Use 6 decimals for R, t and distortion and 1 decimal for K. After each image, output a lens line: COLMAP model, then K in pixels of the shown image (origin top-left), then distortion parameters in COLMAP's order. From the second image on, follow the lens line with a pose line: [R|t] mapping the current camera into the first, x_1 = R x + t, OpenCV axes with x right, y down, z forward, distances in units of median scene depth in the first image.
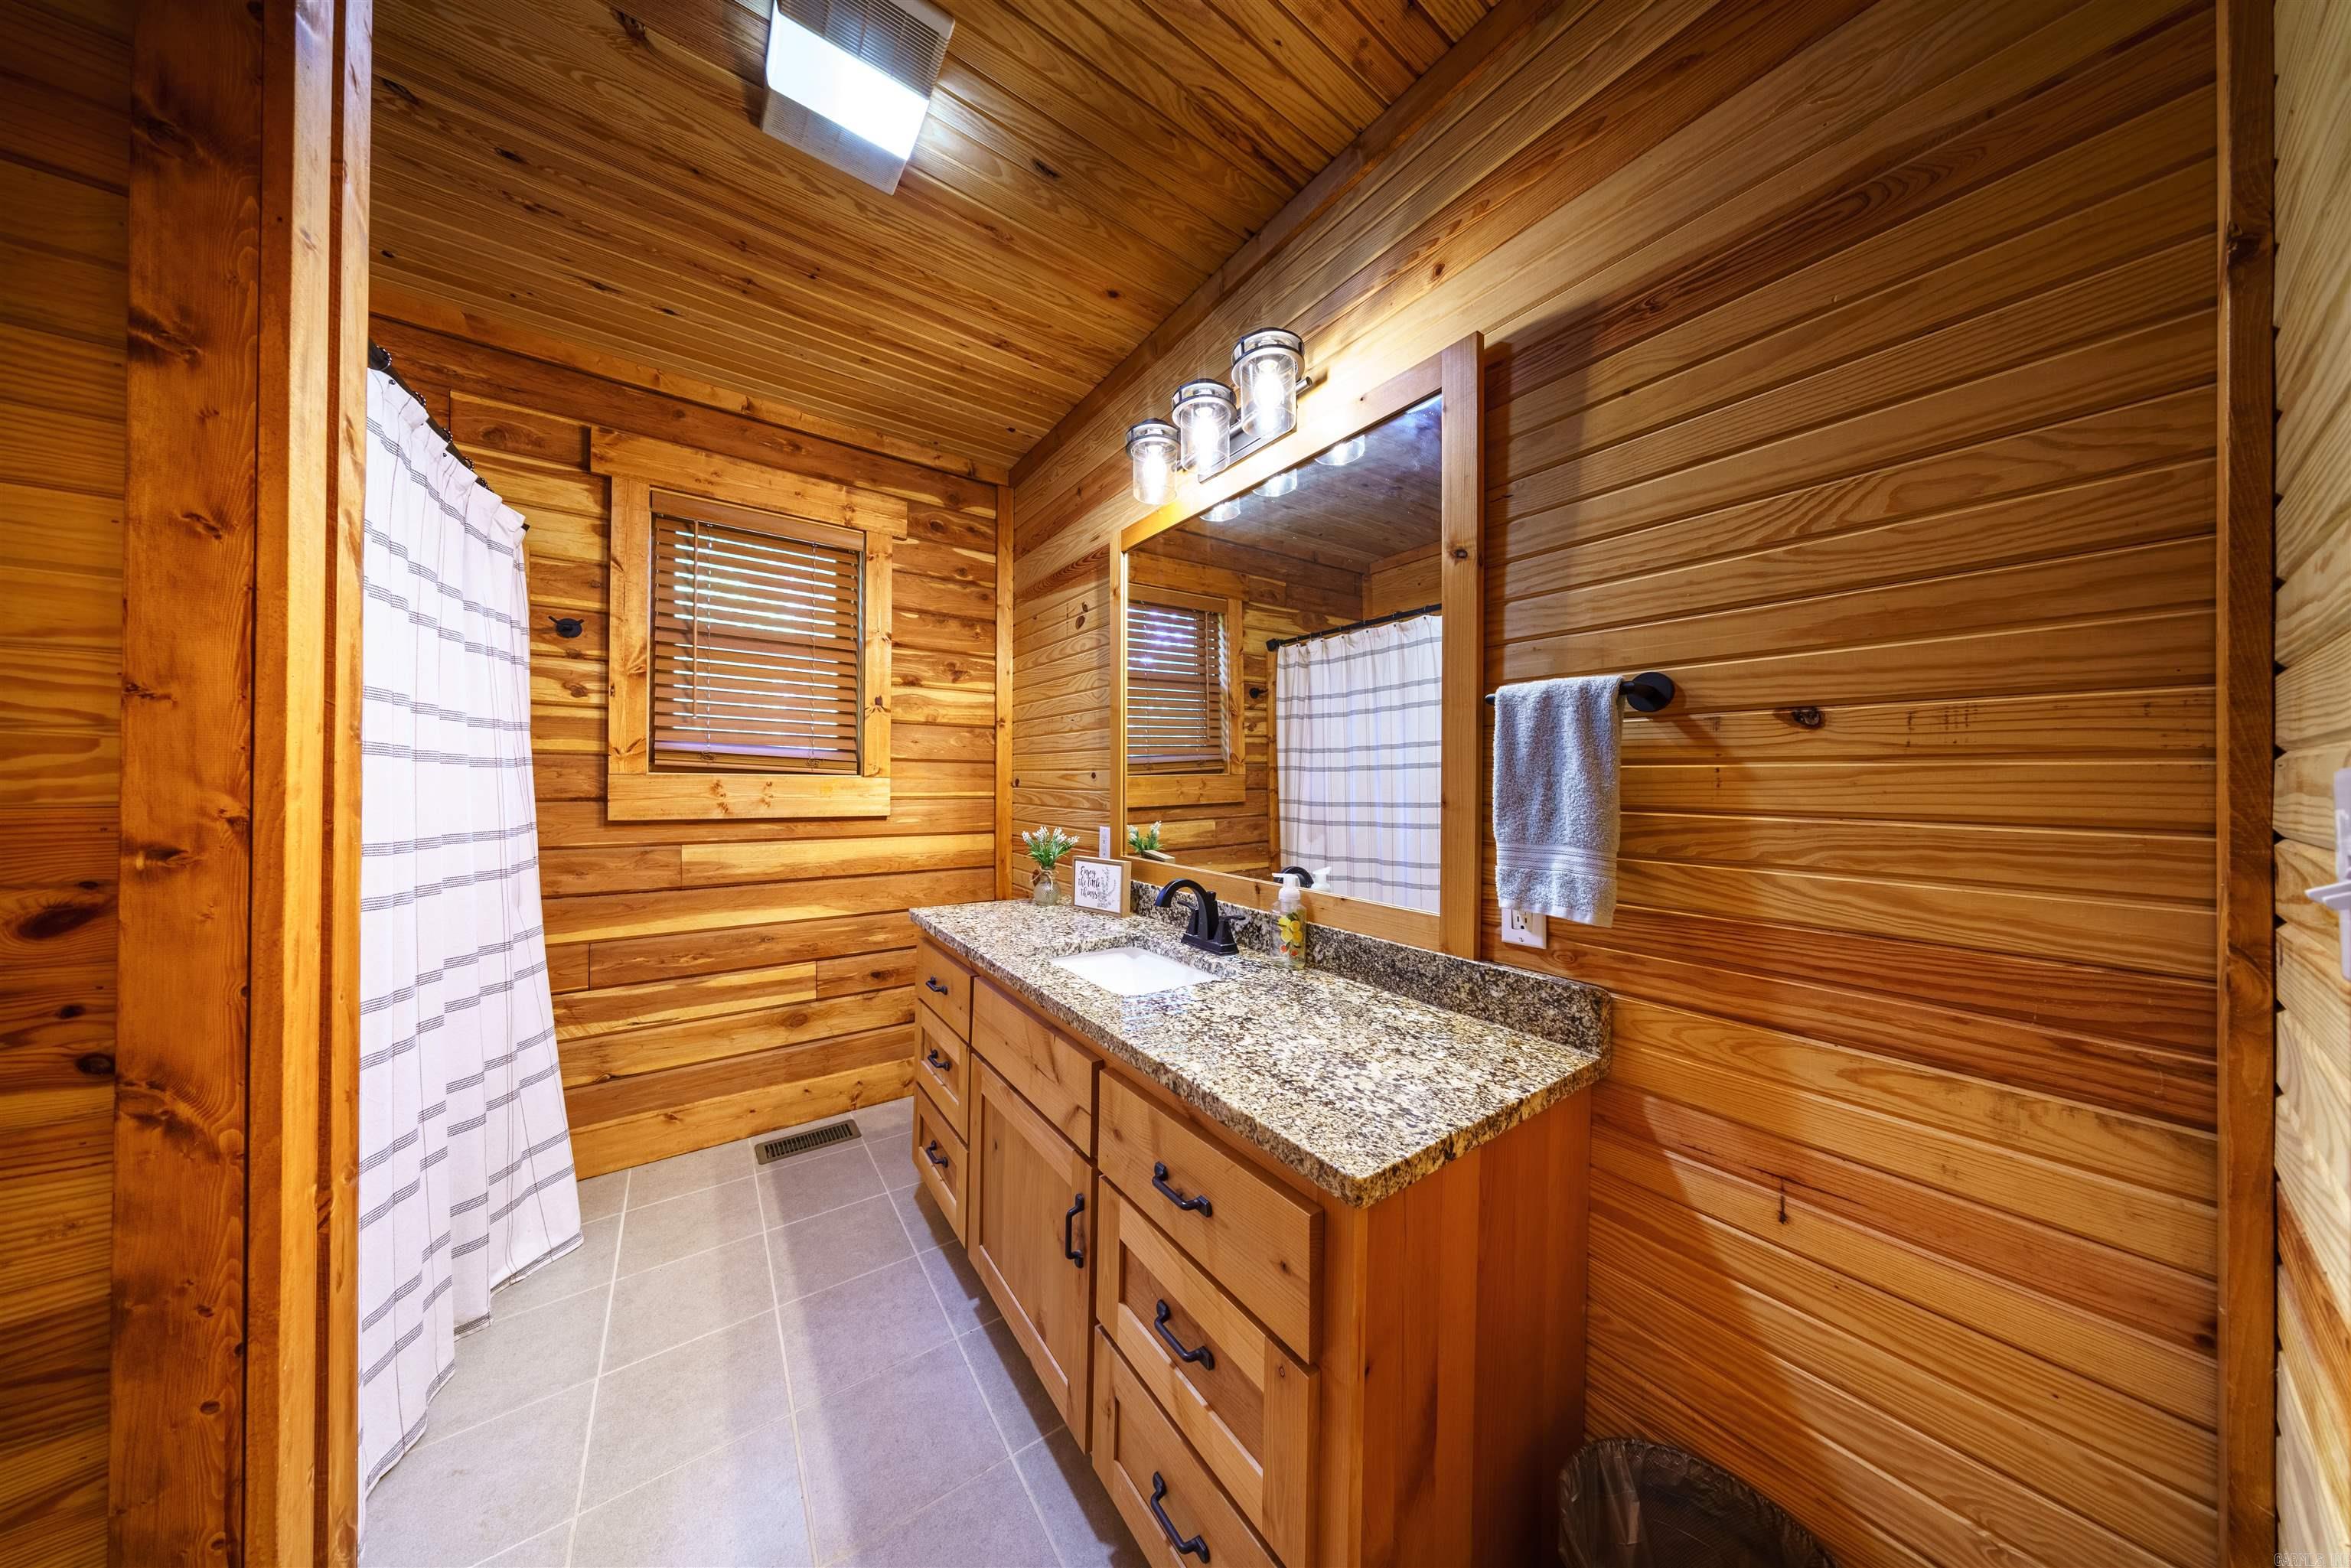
lens RADIAL K [[672.5, 0, 1169.9], [0, 672.5, 783.9], [0, 0, 1]] dist [-0.008346, 0.001417]
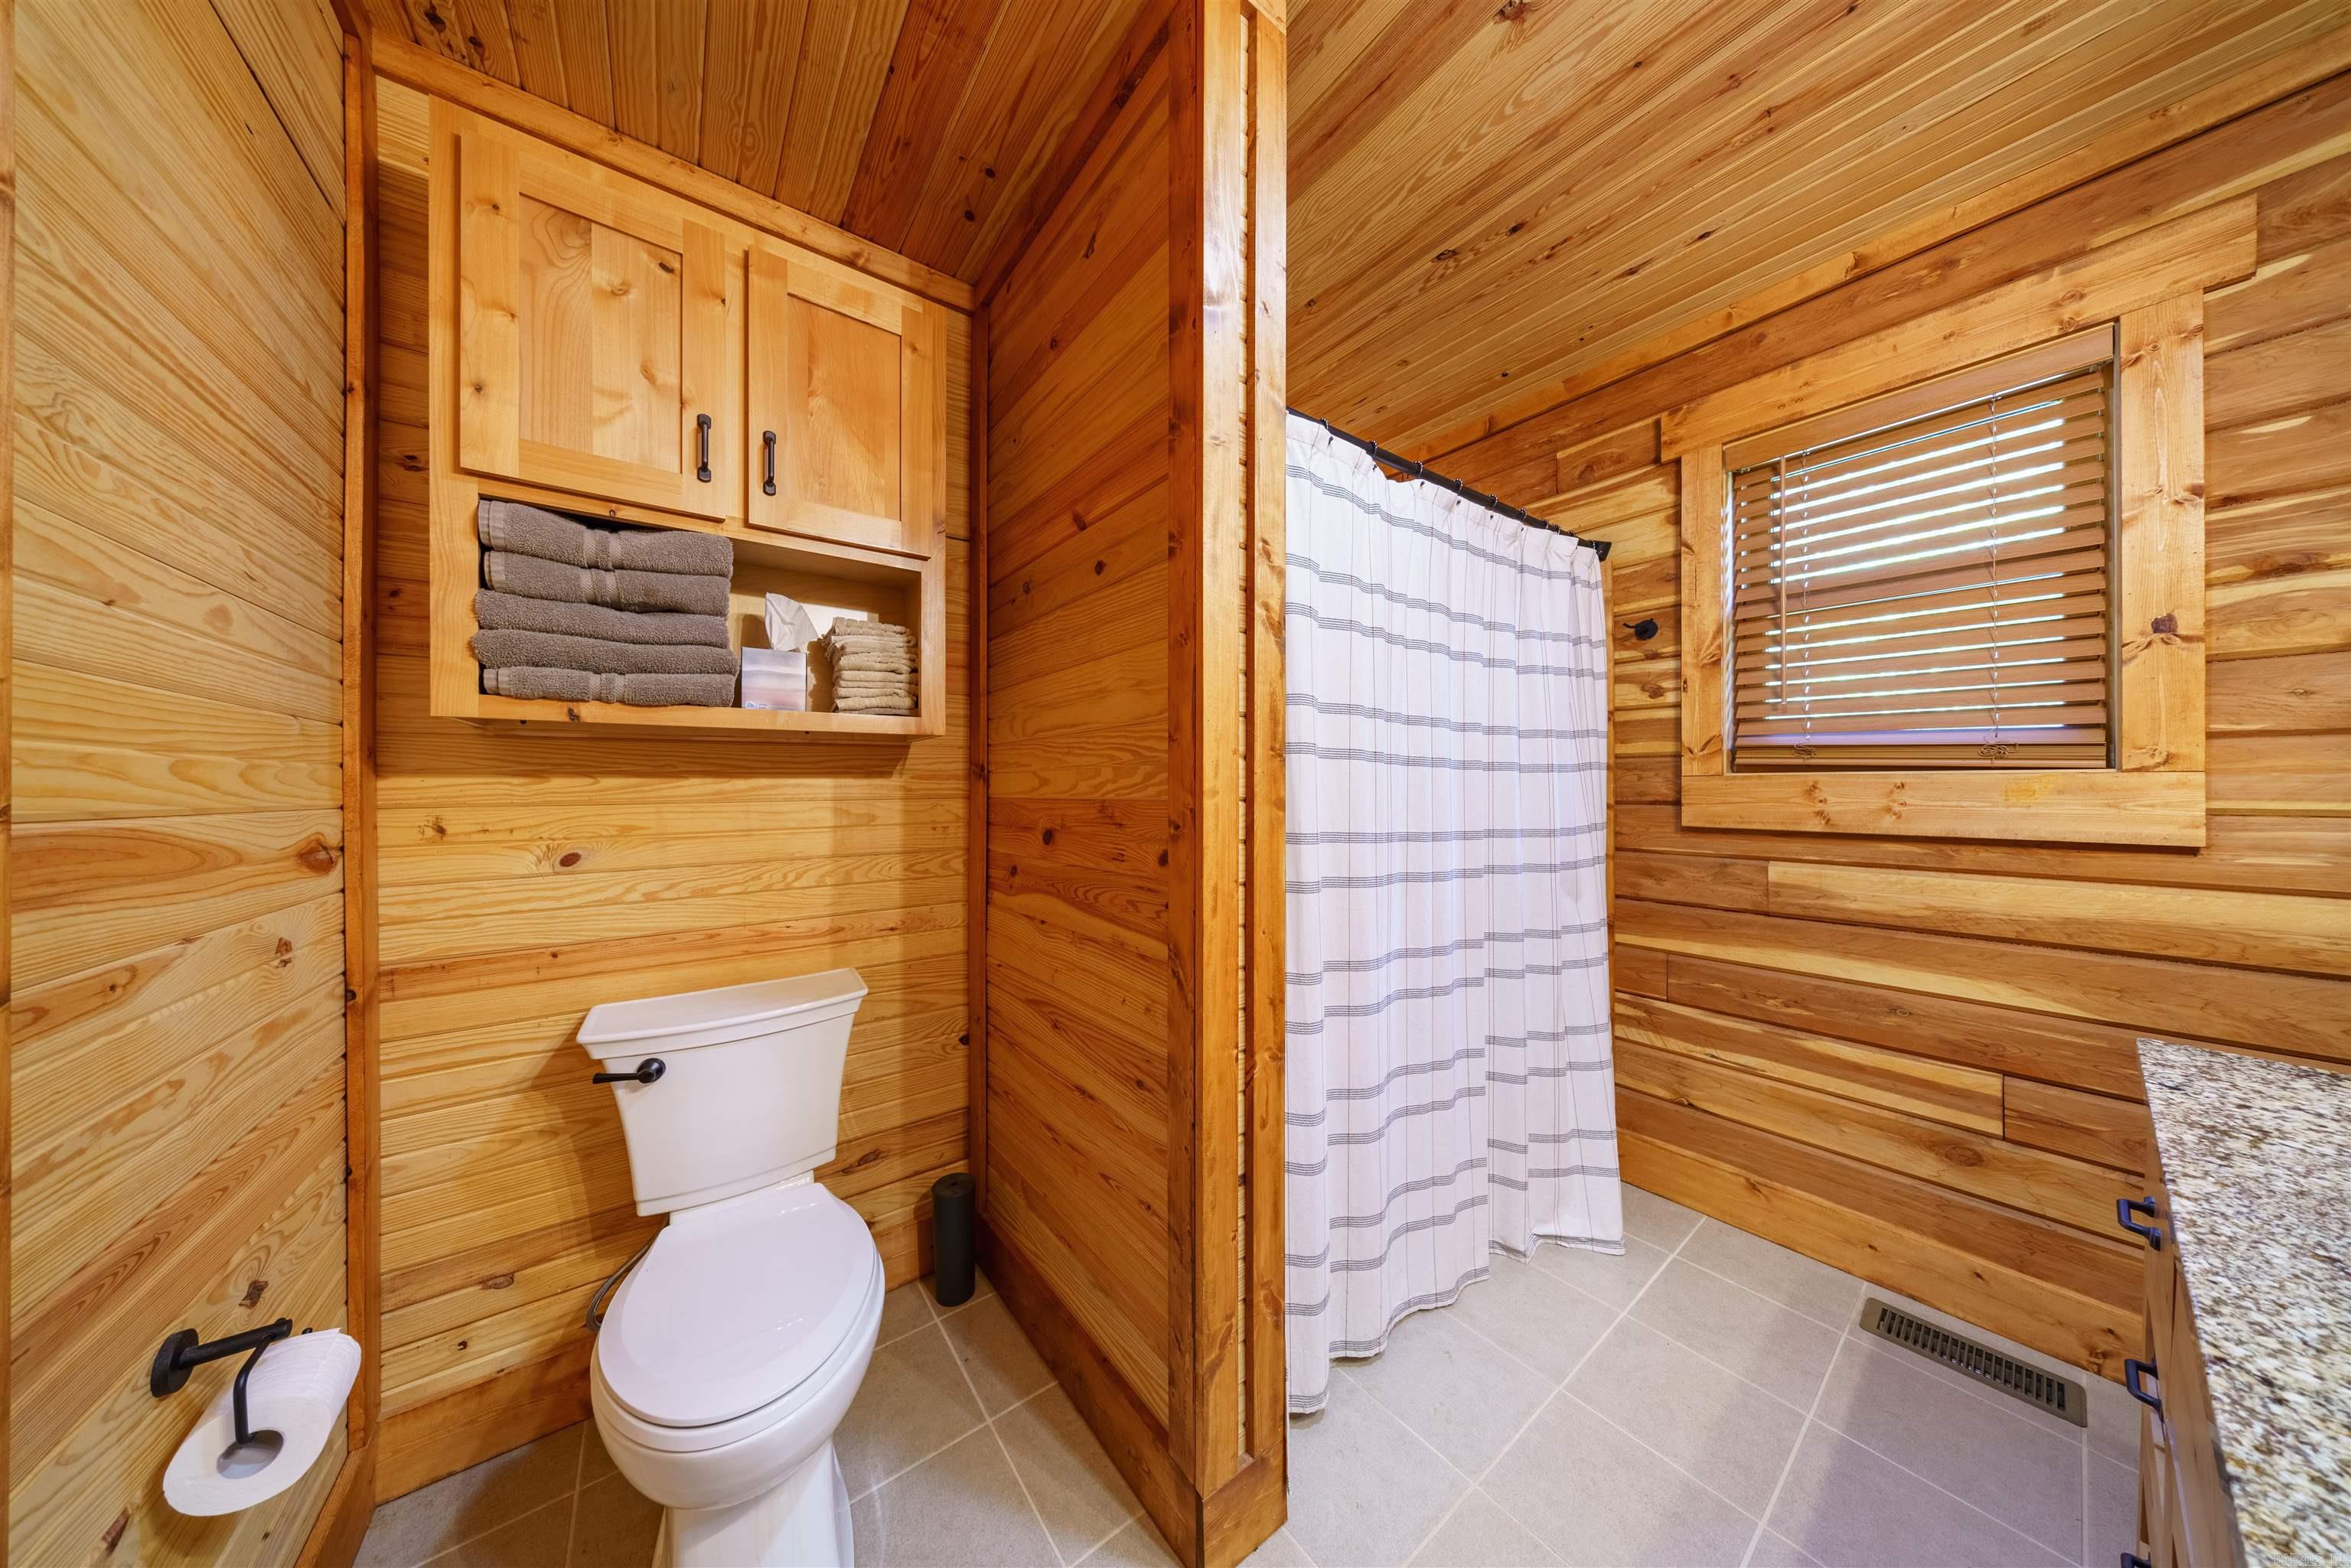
lens RADIAL K [[672.5, 0, 1169.9], [0, 672.5, 783.9], [0, 0, 1]] dist [-0.008346, 0.001417]
pose [[0.008657, -0.007615, -0.999934, 0.086772], [0.004311, 0.999962, -0.007578, 0.000243], [0.999953, -0.004246, 0.008689, 0.276356]]
